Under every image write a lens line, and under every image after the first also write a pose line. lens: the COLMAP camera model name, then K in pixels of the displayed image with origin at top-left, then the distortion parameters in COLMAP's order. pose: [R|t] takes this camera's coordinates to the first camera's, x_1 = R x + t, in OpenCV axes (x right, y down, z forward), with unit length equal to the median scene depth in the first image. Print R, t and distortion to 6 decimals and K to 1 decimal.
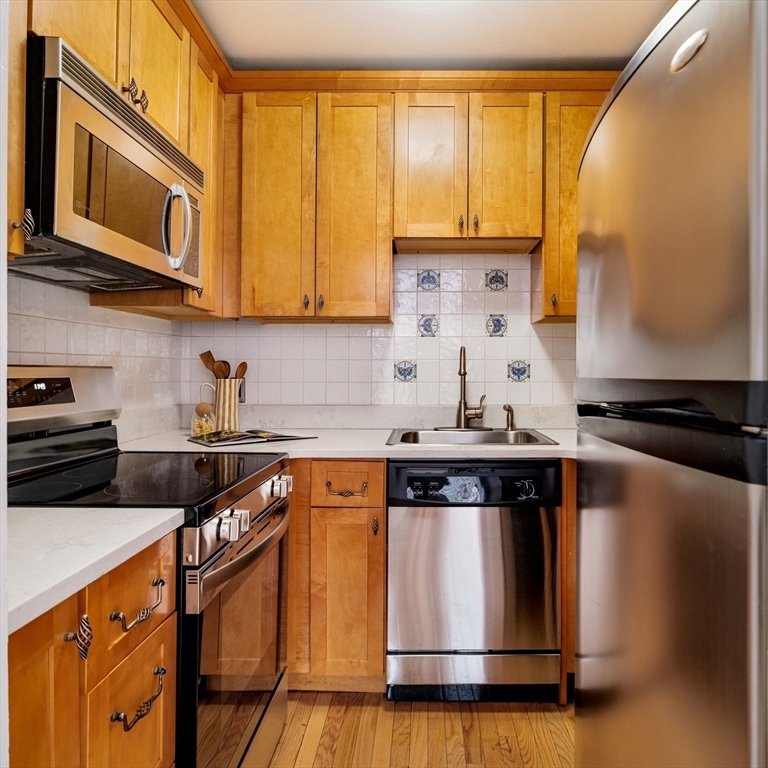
lens RADIAL K [[566.7, 0, 437.1], [0, 566.7, 362.2], [0, 0, 1]] dist [-0.003371, 0.005090]
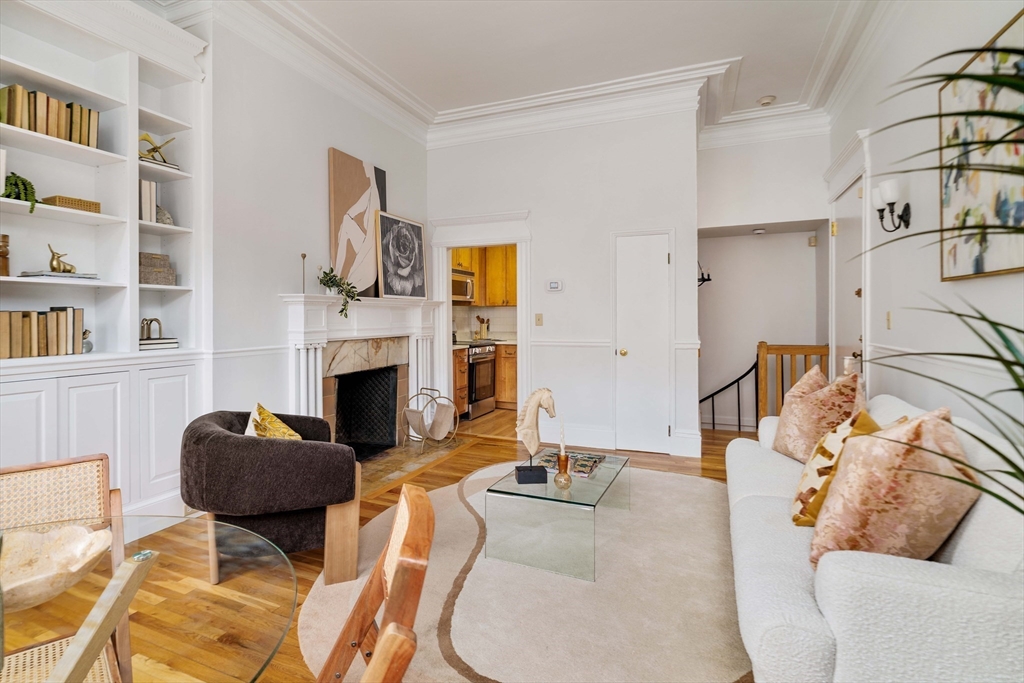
lens RADIAL K [[525.0, 0, 464.8], [0, 525.0, 317.5], [0, 0, 1]] dist [0.001339, 0.000248]
pose [[0.894225, -0.006542, -0.447569, 0.998895], [0.013991, 0.999813, 0.013338, -0.054653], [0.447398, -0.018189, 0.894150, -1.987355]]
